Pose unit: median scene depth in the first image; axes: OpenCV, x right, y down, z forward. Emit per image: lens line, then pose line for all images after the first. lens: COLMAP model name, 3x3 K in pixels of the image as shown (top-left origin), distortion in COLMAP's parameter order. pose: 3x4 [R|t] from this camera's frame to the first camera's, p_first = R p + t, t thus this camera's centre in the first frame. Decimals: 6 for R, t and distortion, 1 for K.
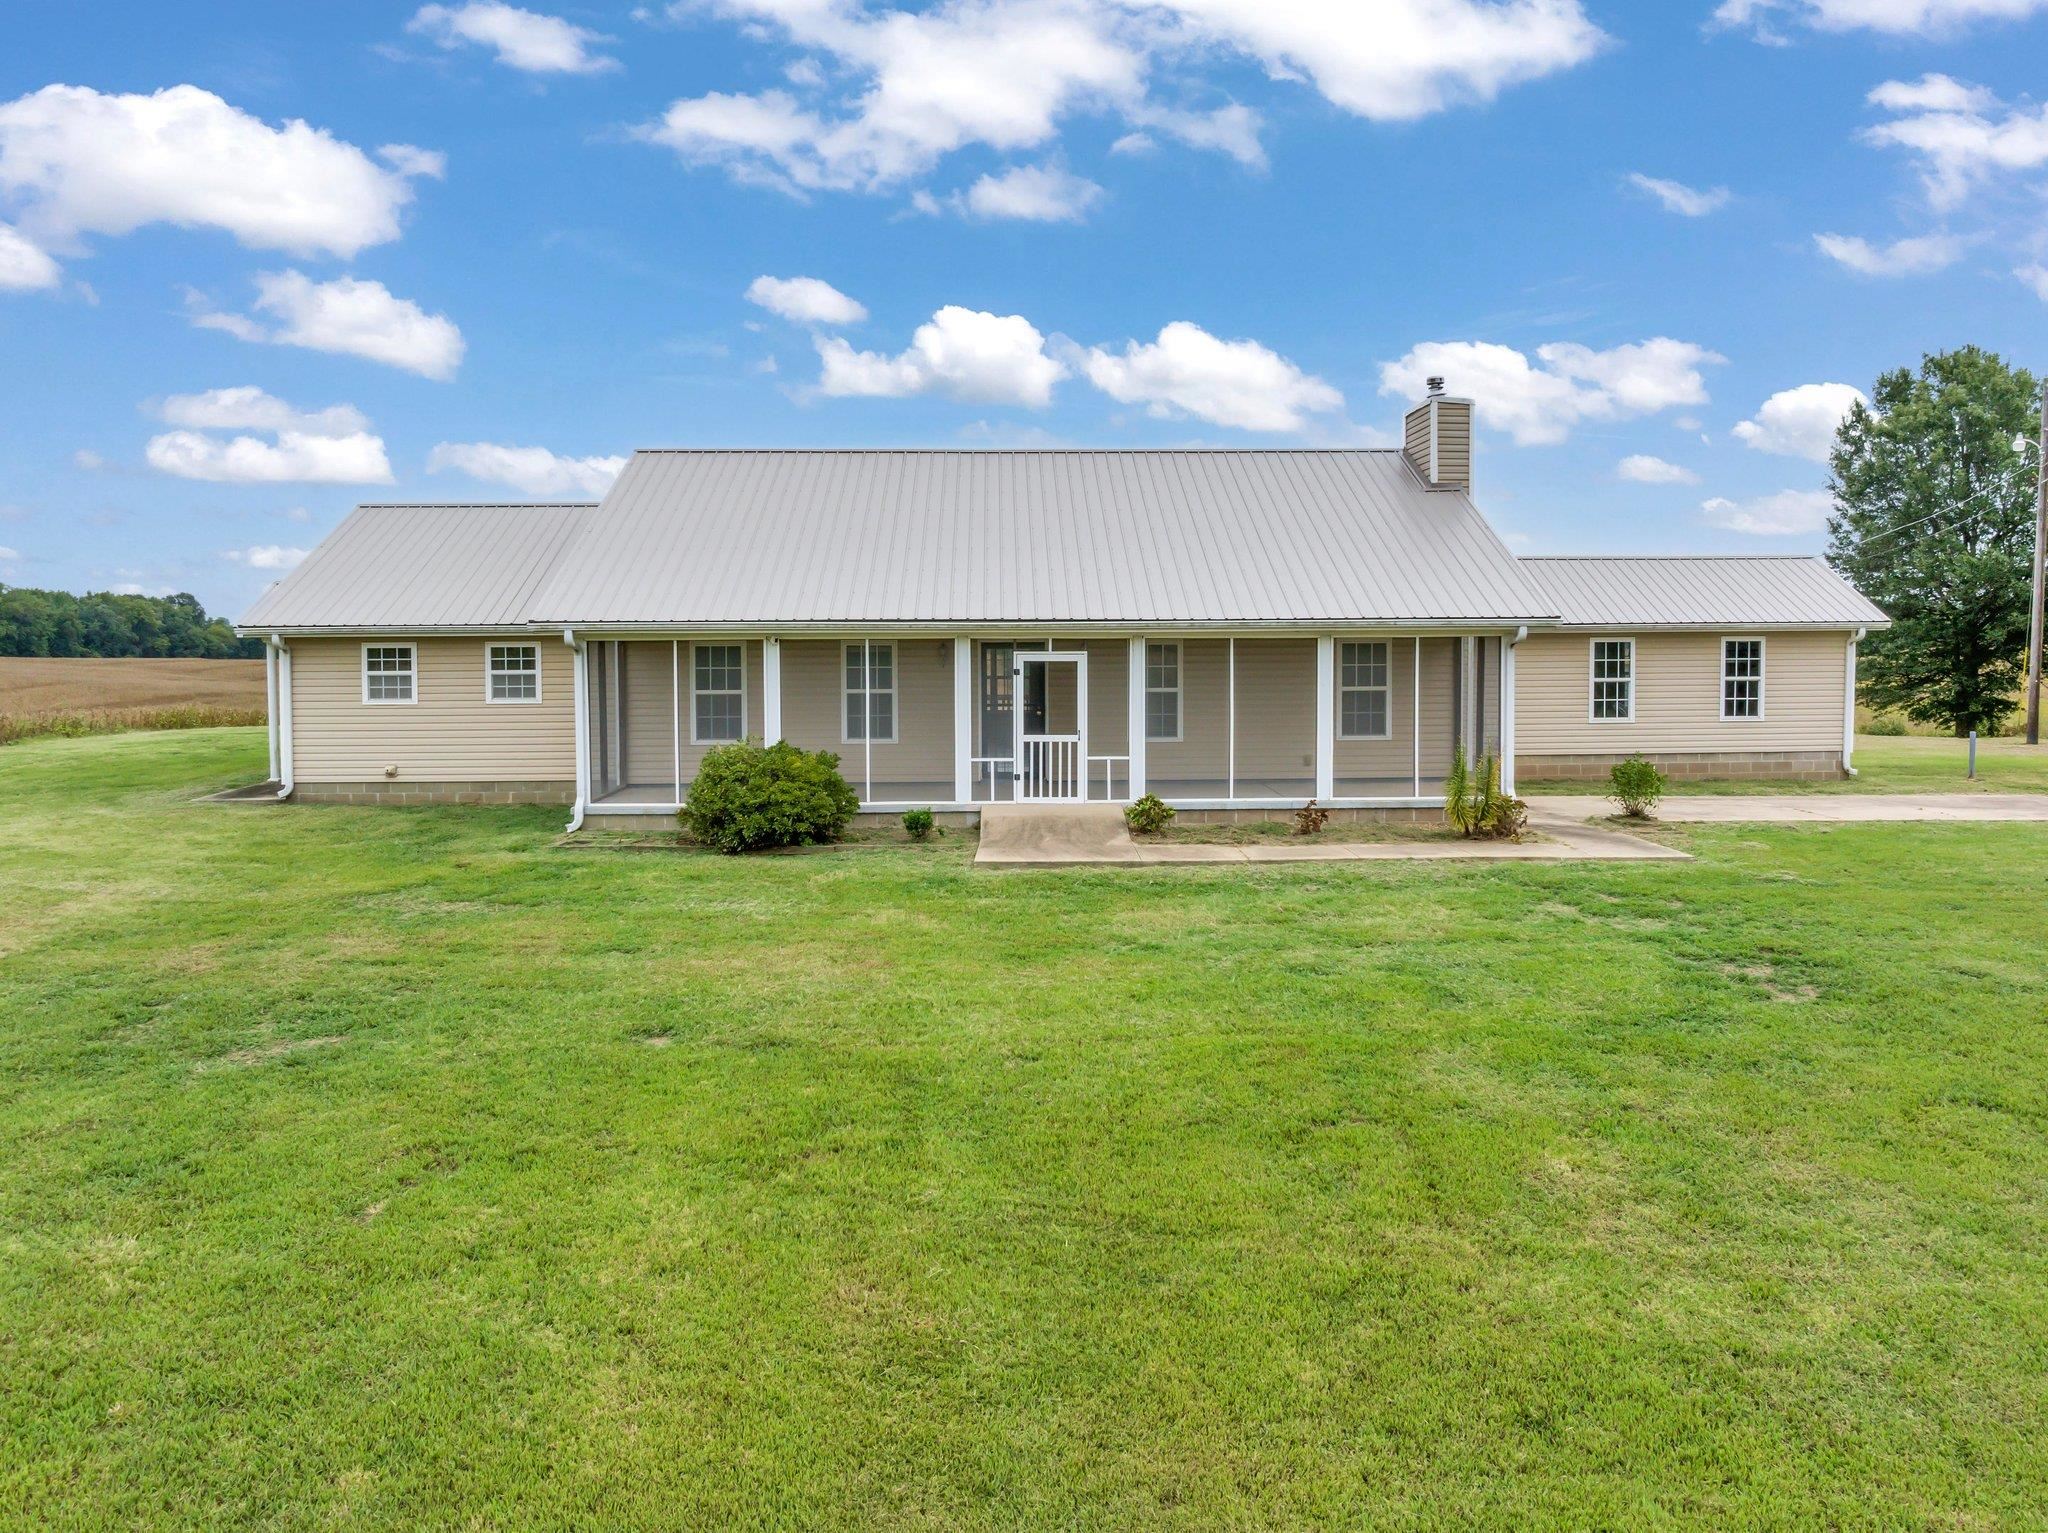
lens RADIAL K [[1475.0, 0, 1024.0], [0, 1475.0, 766.5], [0, 0, 1]] dist [-0.041274, 0.011712]
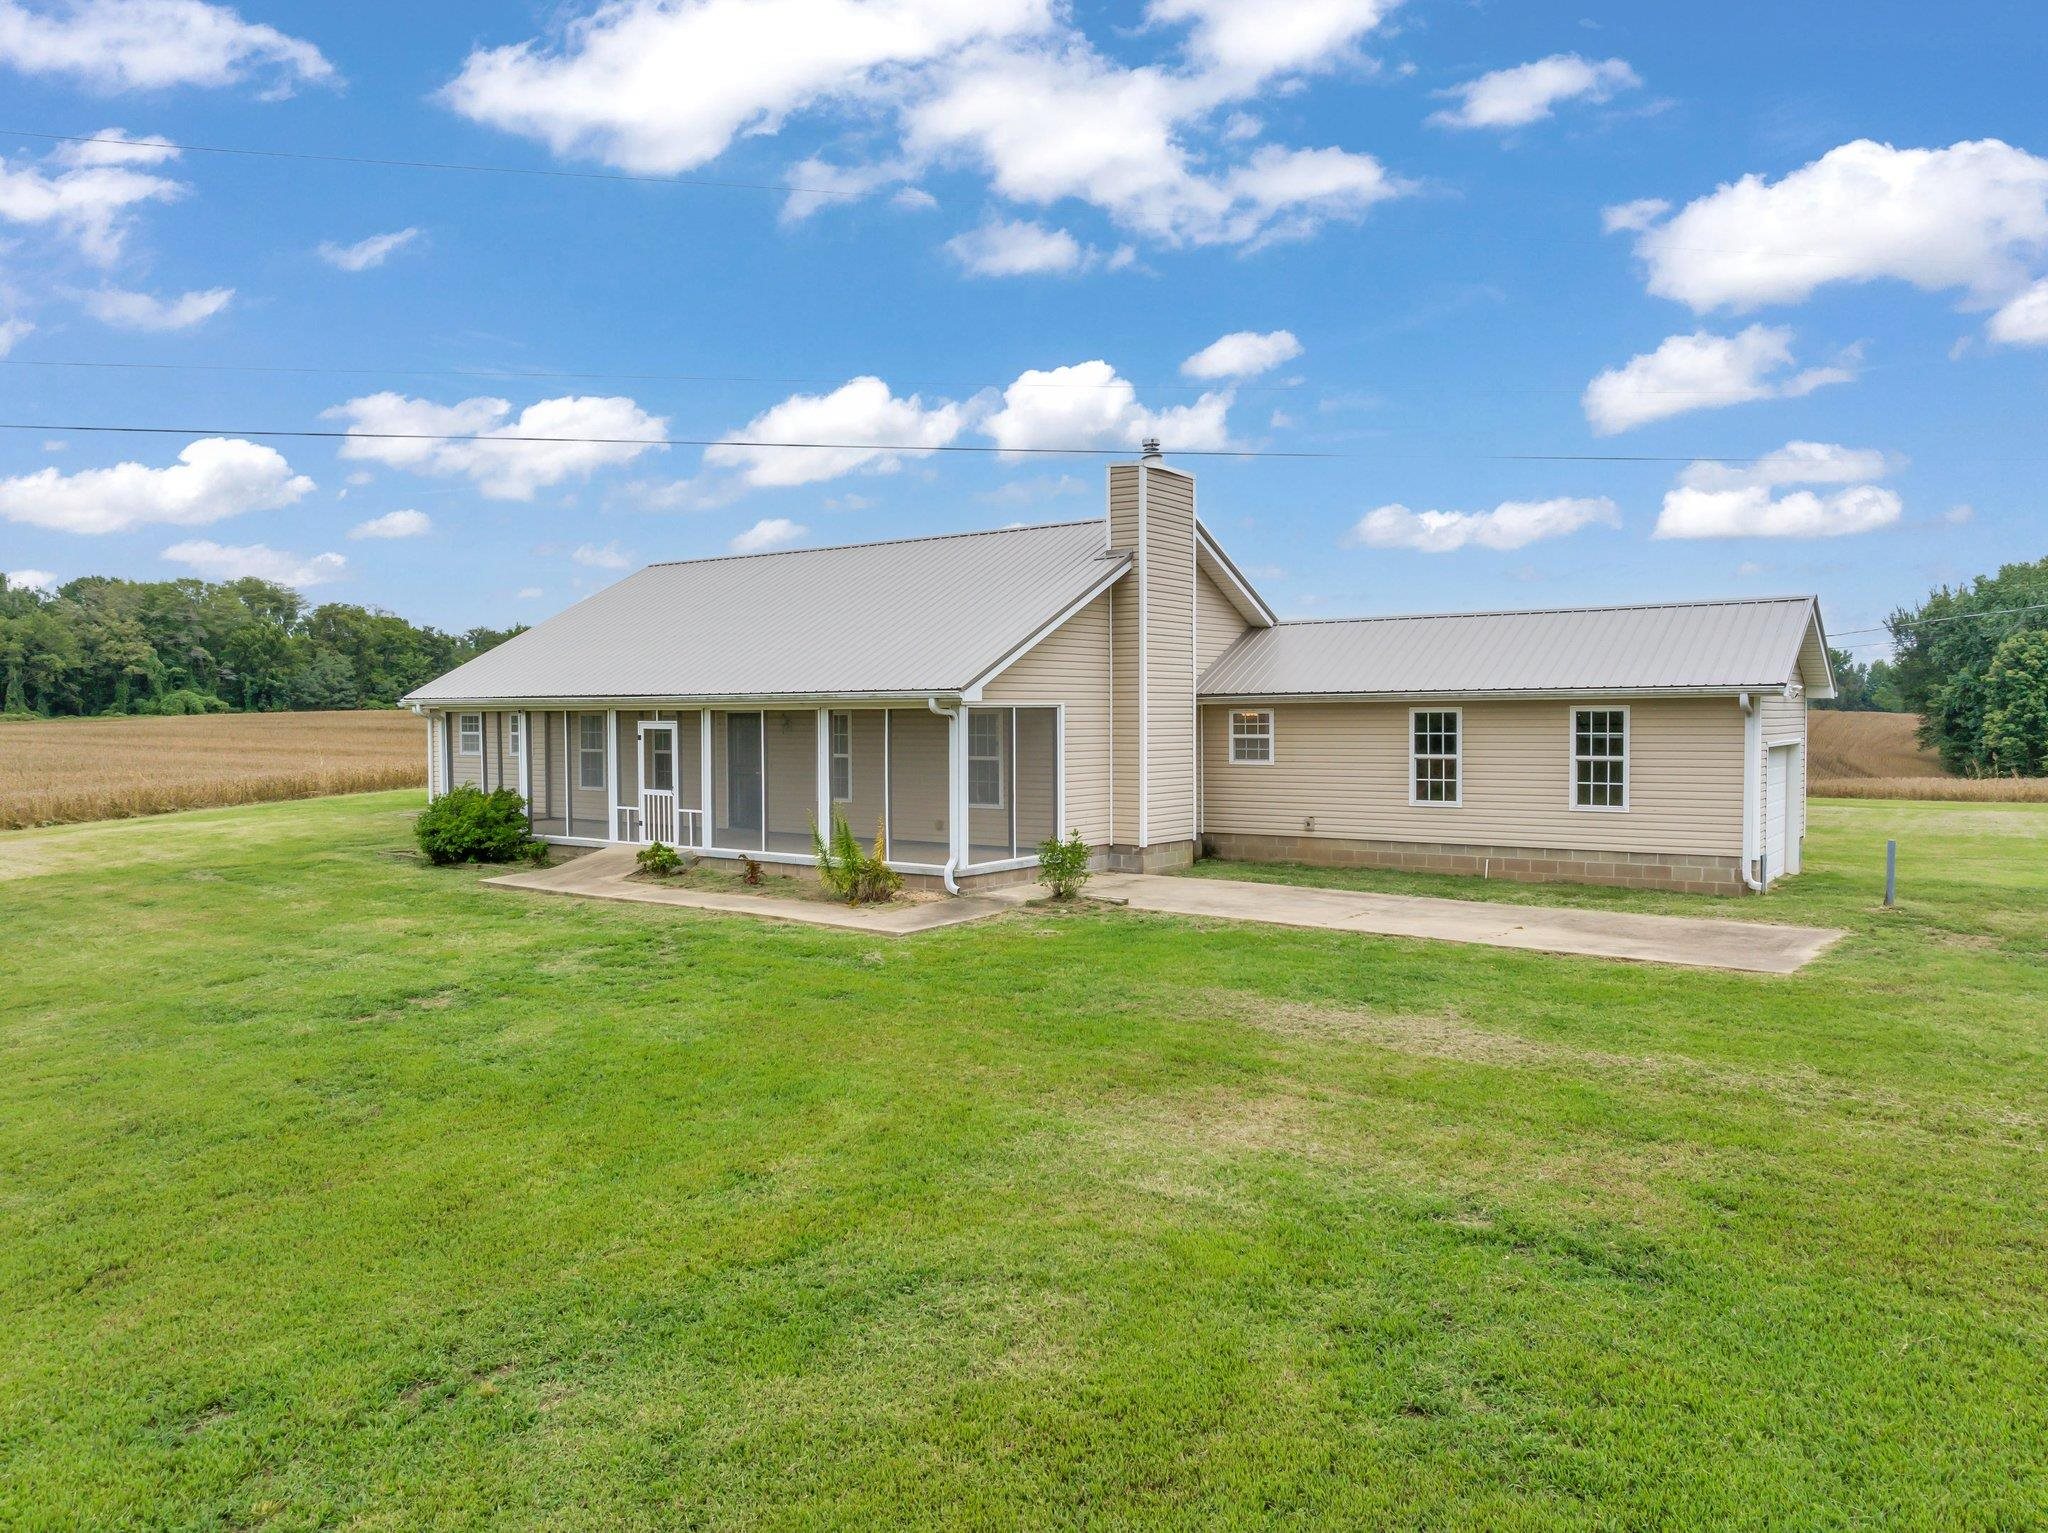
lens RADIAL K [[1443.7, 0, 1033.8], [0, 1443.7, 756.9], [0, 0, 1]] dist [-0.029850, 0.008939]
pose [[0.783050, 0.020850, -0.621610, 0.773228], [-0.052579, 0.998079, -0.032757, -0.019808], [0.619733, 0.058334, 0.782642, 0.202743]]
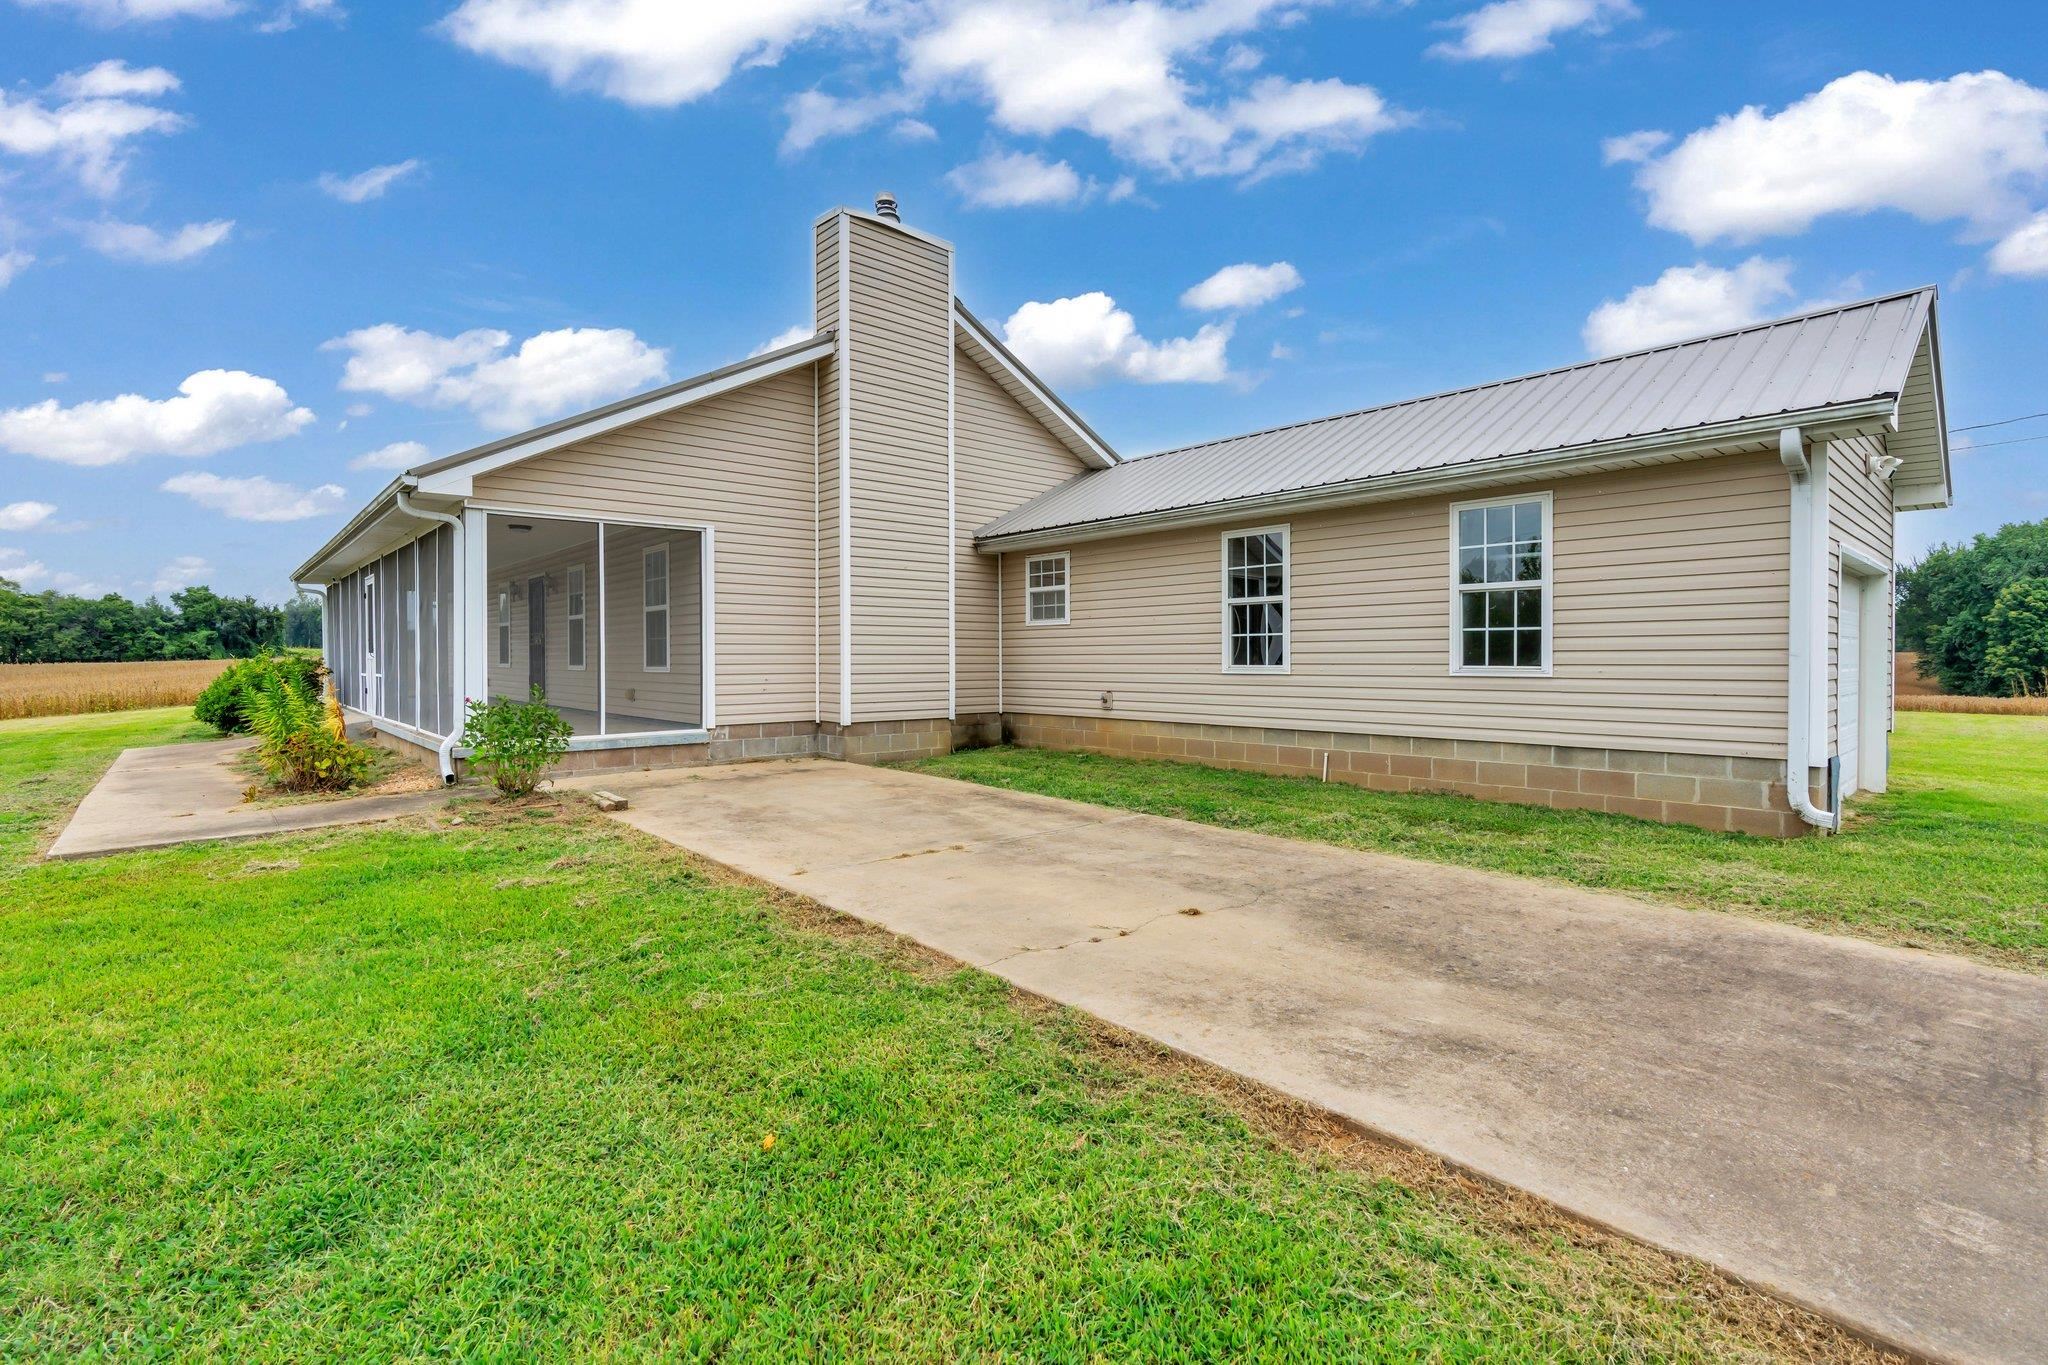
lens RADIAL K [[925.9, 0, 1026.7], [0, 925.9, 655.7], [0, 0, 1]] dist [0.000110, 0.003901]
pose [[0.641083, 0.004691, -0.767457, 0.654097], [-0.066946, 0.996511, -0.049831, -0.013070], [0.764546, 0.083324, 0.639161, 0.725033]]
